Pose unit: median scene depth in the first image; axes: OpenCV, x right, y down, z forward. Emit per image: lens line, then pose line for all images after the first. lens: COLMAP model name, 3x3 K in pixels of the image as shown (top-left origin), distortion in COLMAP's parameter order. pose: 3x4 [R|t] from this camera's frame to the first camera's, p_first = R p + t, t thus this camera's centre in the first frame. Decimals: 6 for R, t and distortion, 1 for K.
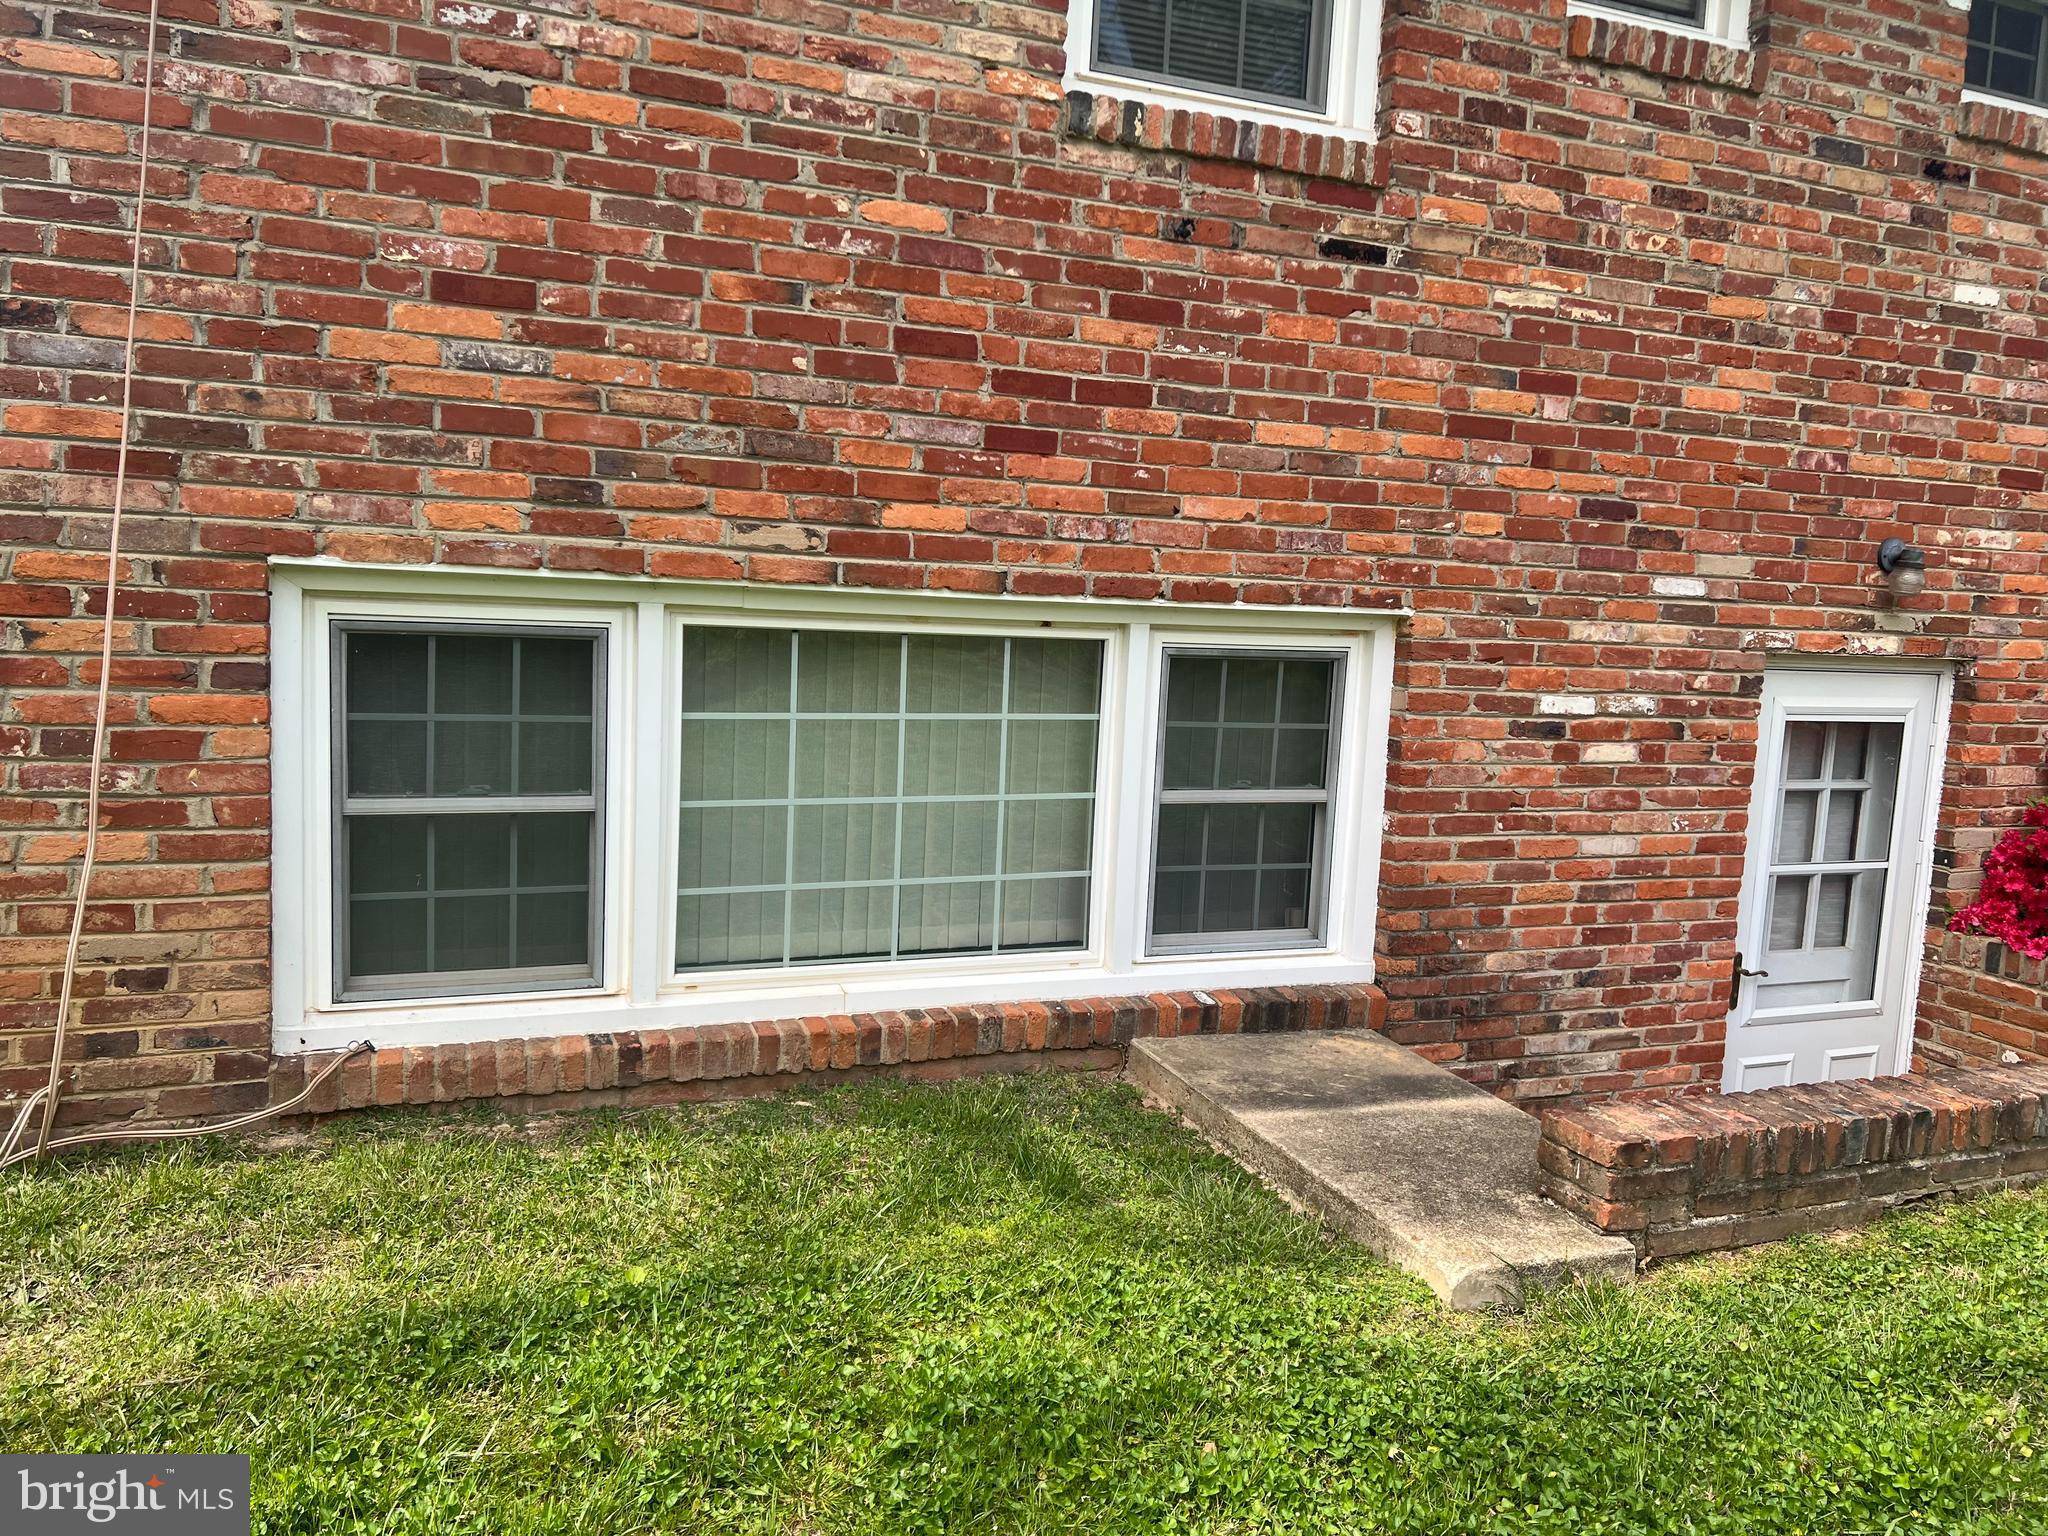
lens RADIAL K [[1536.6, 0, 1024.0], [0, 1536.6, 768.0], [0, 0, 1]] dist [0.087888, -0.100414]
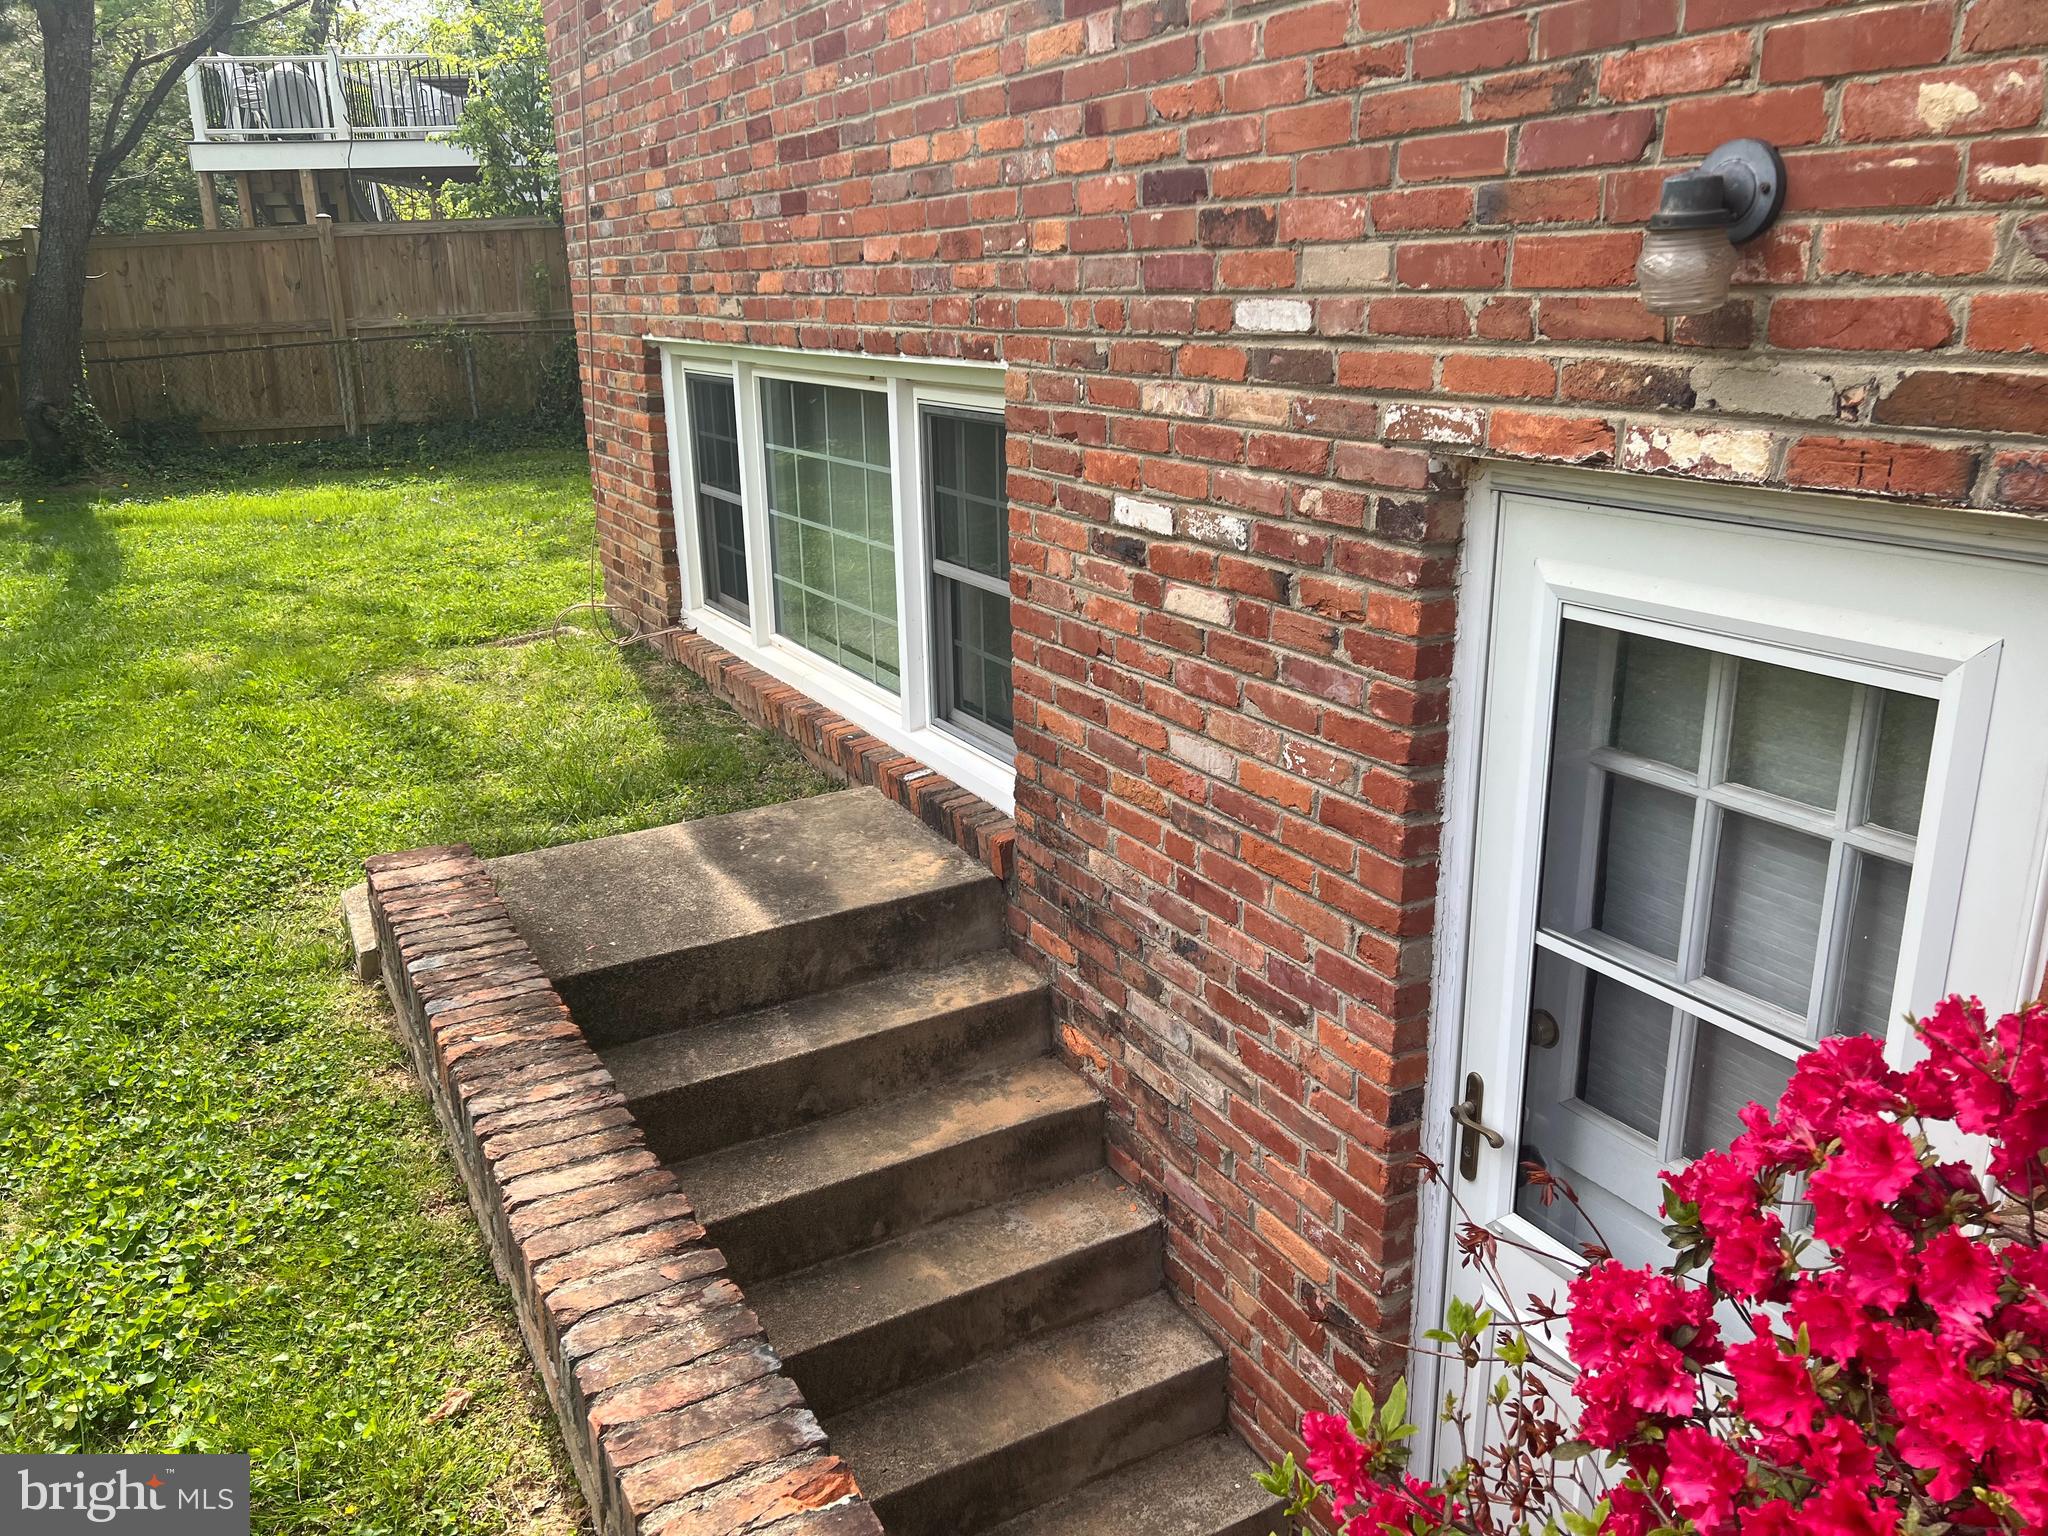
lens RADIAL K [[1536.6, 0, 1024.0], [0, 1536.6, 768.0], [0, 0, 1]] dist [0.087888, -0.100414]
pose [[0.110467, 0.248020, -0.962436, 0.973103], [-0.093213, 0.966680, 0.238415, -0.085539], [0.989499, 0.063374, 0.129905, 0.861415]]
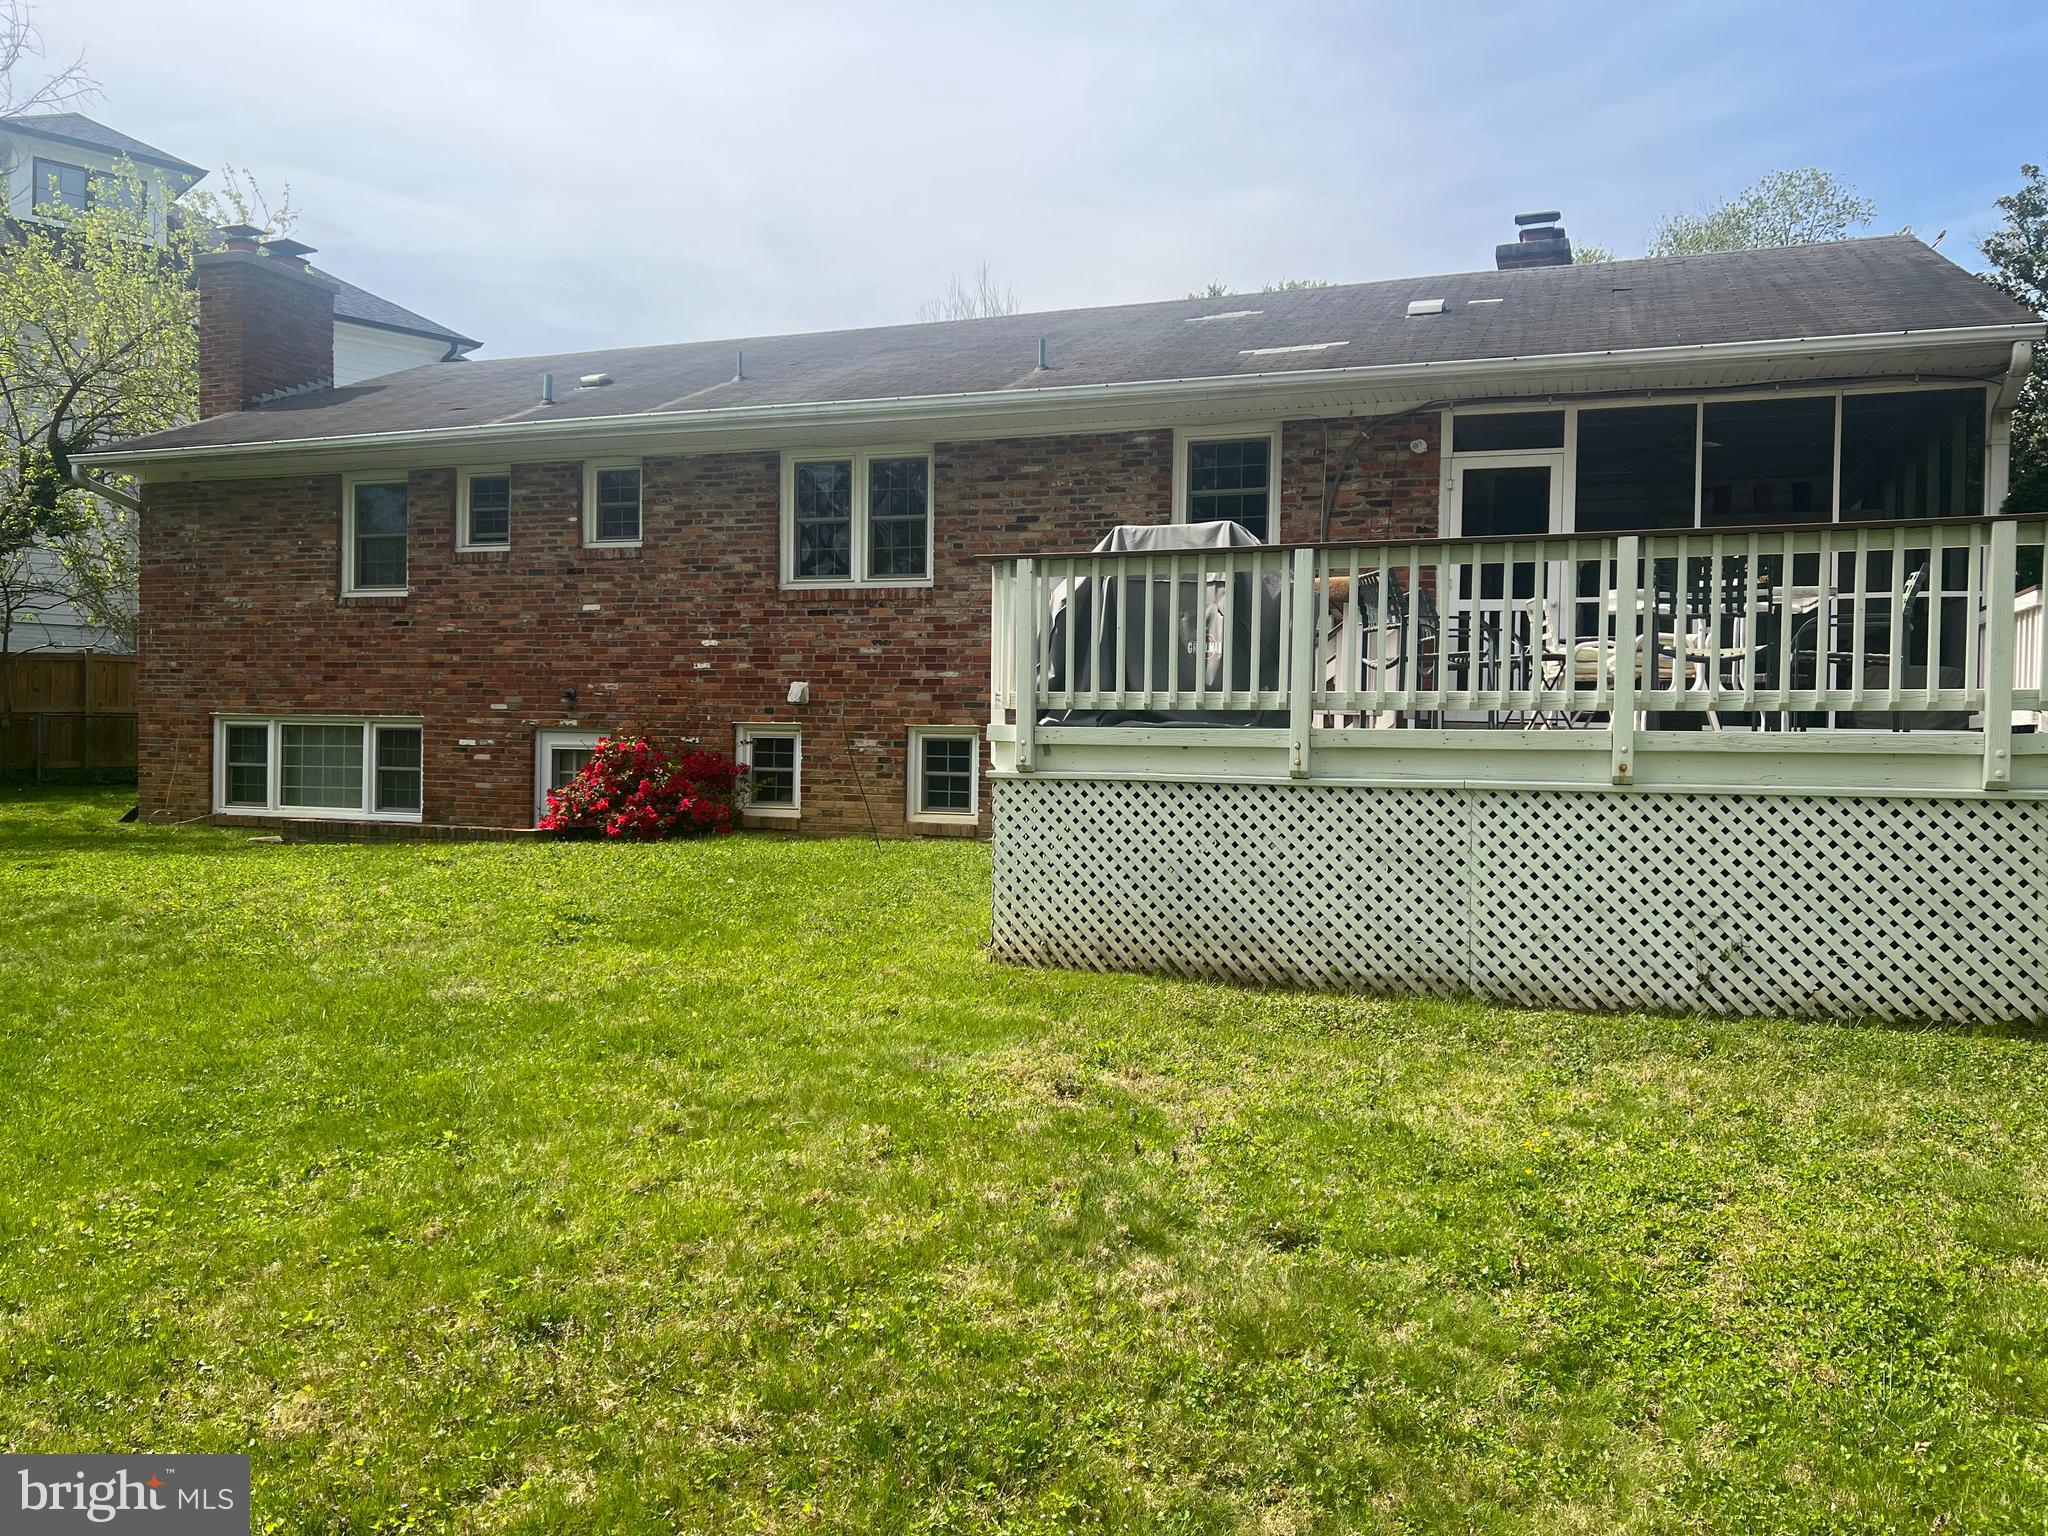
lens RADIAL K [[1536.6, 0, 1024.0], [0, 1536.6, 768.0], [0, 0, 1]] dist [0.087888, -0.100414]
pose [[0.721066, -0.024302, -0.692440, 3.506953], [-0.067477, 0.992171, -0.105088, 0.283626], [0.689573, 0.122499, 0.713781, -0.559672]]
